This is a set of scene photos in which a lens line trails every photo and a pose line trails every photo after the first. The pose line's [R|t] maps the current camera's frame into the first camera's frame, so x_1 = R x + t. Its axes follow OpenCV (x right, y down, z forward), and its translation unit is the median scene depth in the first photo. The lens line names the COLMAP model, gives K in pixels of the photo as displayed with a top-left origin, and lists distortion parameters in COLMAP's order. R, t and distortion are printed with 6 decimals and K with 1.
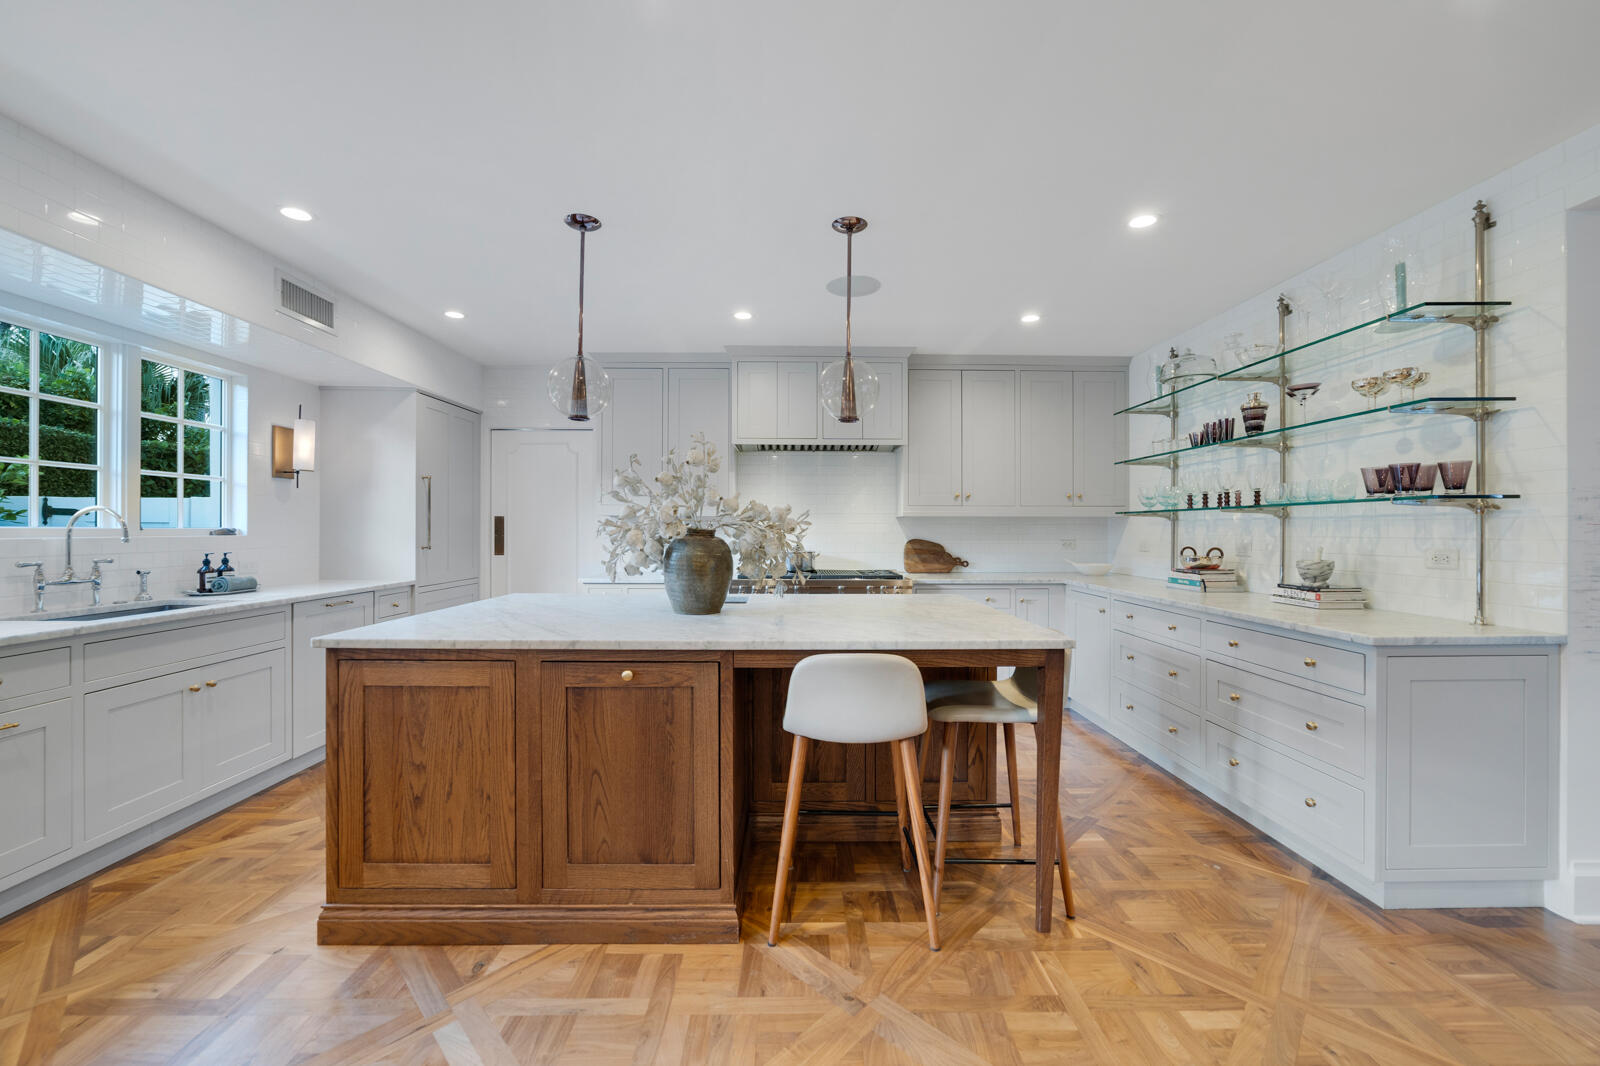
lens RADIAL K [[631.9, 0, 801.9], [0, 631.9, 531.2], [0, 0, 1]] dist [-0.013349, 0.001876]
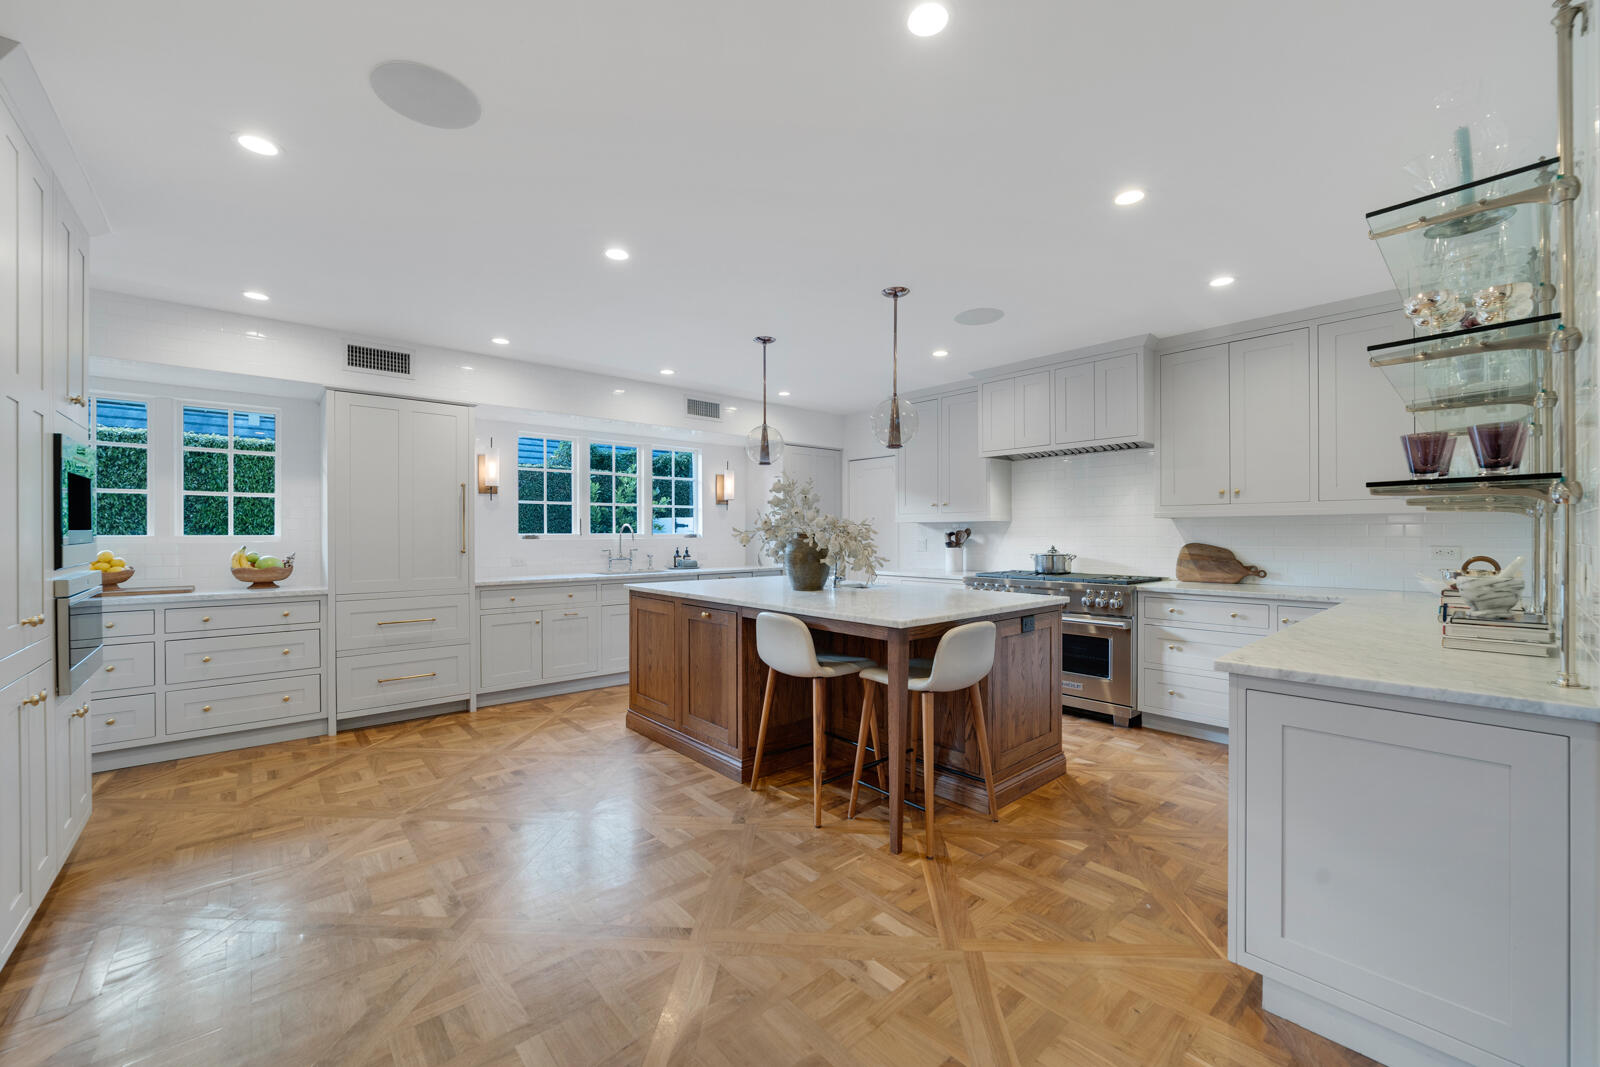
lens RADIAL K [[631.9, 0, 787.5], [0, 631.9, 534.6], [0, 0, 1]] dist [-0.013349, 0.001876]
pose [[0.641084, -0.002957, -0.767465, 0.975786], [0.002295, 0.999995, -0.001936, 0.002981], [0.767467, -0.000520, 0.641088, 0.022555]]
